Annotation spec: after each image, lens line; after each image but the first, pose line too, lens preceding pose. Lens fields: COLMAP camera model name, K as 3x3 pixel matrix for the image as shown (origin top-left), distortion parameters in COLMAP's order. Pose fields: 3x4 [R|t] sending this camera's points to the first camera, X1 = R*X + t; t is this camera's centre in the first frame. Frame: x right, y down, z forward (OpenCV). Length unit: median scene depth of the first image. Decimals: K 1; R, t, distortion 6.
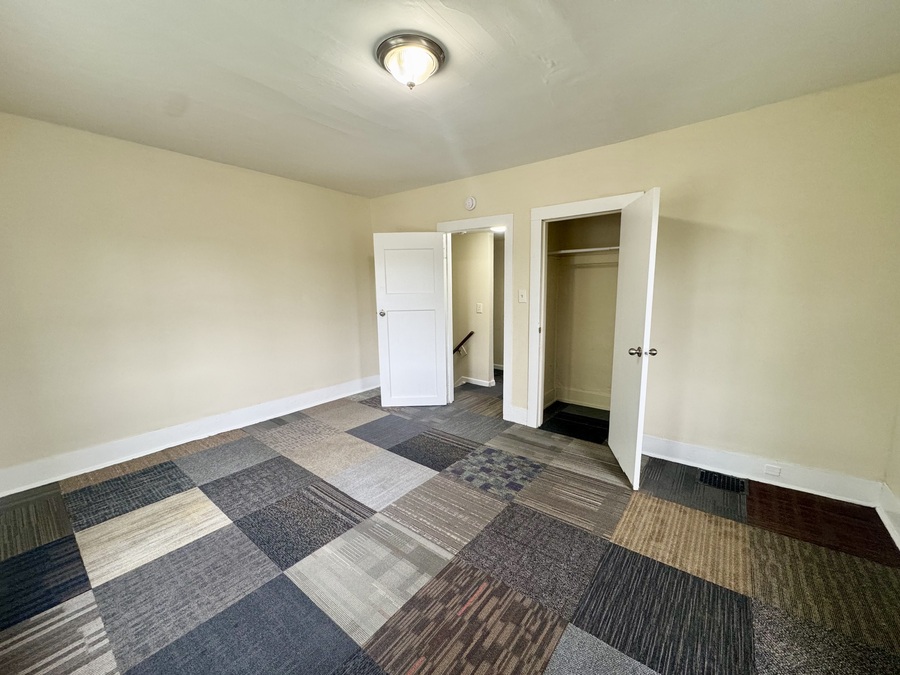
lens RADIAL K [[361.0, 0, 450.0], [0, 361.0, 337.5], [0, 0, 1]] dist [-0.001962, -0.000219]
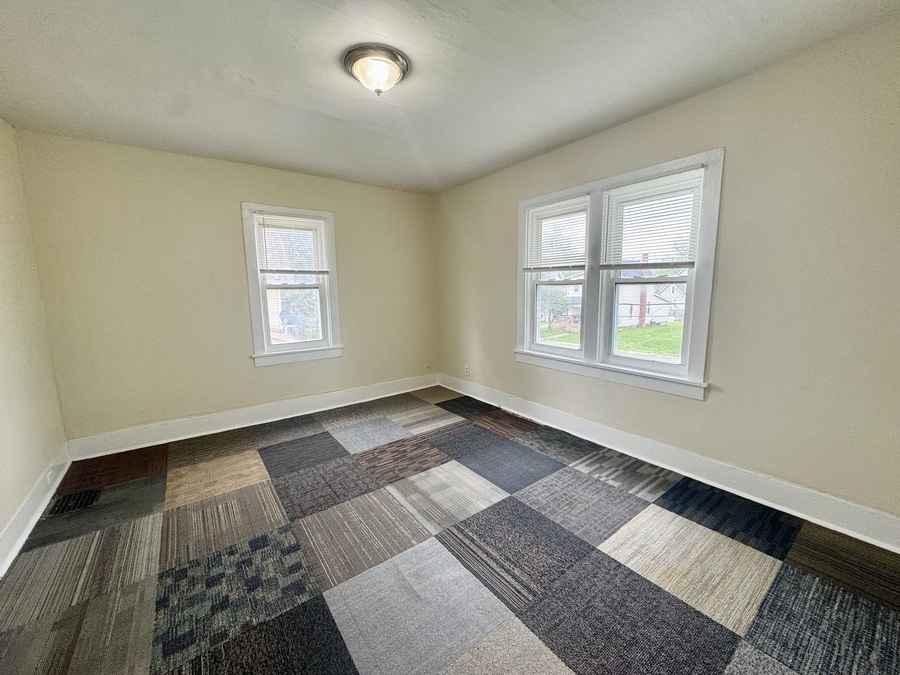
lens RADIAL K [[361.0, 0, 450.0], [0, 361.0, 337.5], [0, 0, 1]] dist [-0.001962, -0.000219]
pose [[-0.964299, -0.008811, 0.264669, -0.492093], [0.068609, 0.957008, 0.281832, -0.235830], [-0.255774, 0.289929, -0.922237, 1.750038]]
